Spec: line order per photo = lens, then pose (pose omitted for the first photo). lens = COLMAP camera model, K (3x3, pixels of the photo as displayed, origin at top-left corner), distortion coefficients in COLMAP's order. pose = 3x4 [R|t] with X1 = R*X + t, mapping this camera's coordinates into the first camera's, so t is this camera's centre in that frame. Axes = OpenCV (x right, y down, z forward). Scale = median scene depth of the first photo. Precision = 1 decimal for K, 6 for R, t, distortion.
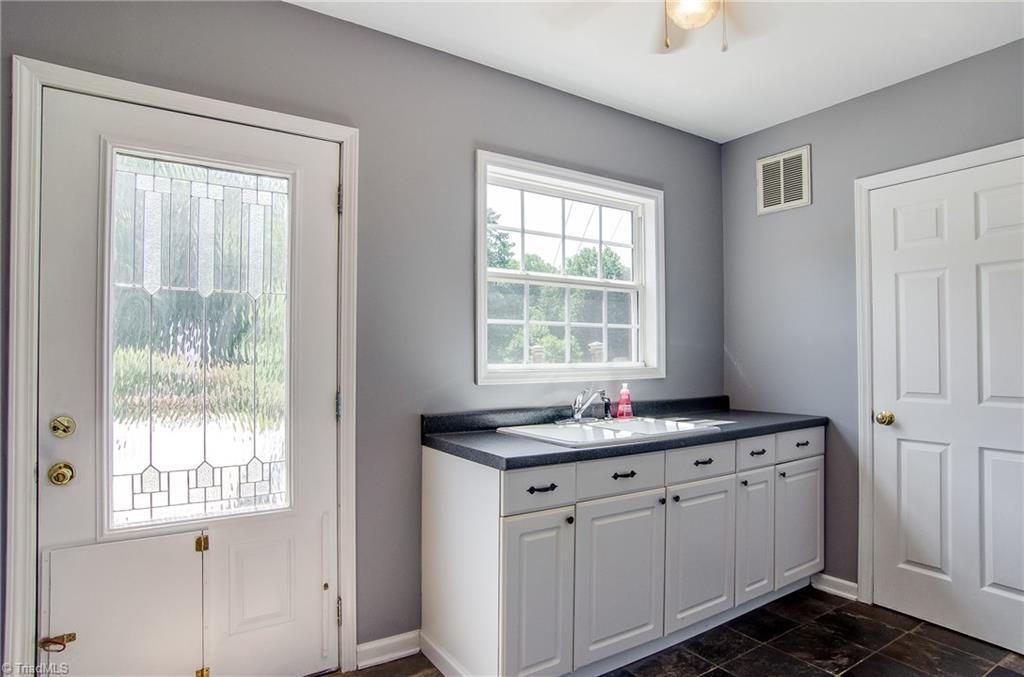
lens RADIAL K [[550.2, 0, 513.6], [0, 550.2, 345.4], [0, 0, 1]] dist [-0.025115, 0.001113]
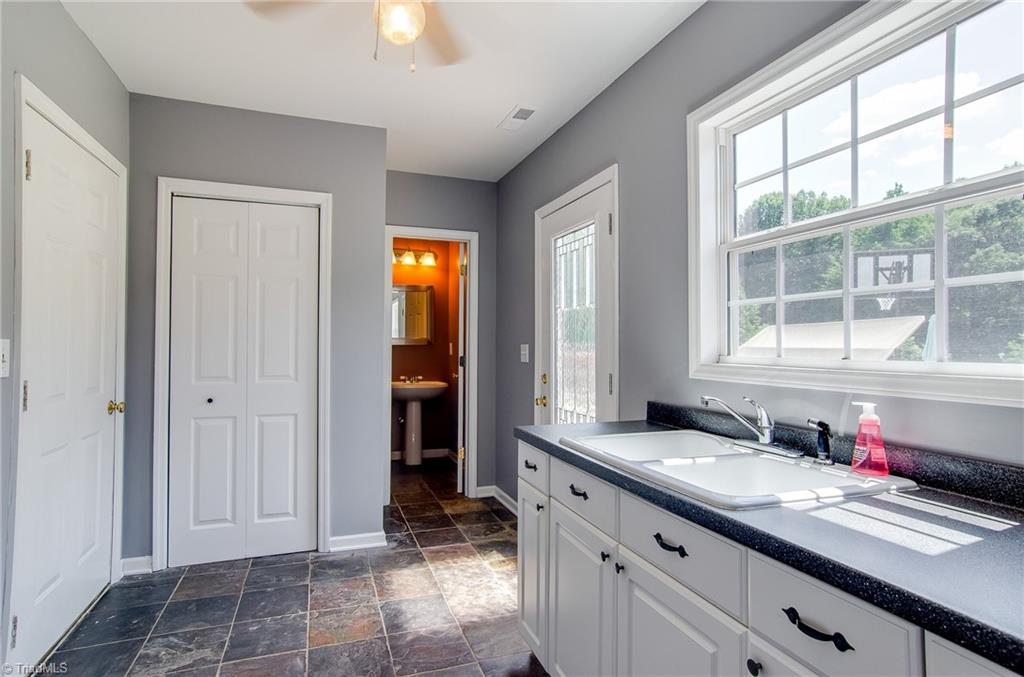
lens RADIAL K [[550.2, 0, 513.6], [0, 550.2, 345.4], [0, 0, 1]] dist [-0.025115, 0.001113]
pose [[-0.184639, 0.005325, -0.982792, 0.763054], [0.042100, 0.999110, -0.002496, 0.003845], [0.981904, -0.041837, -0.184699, 0.777037]]
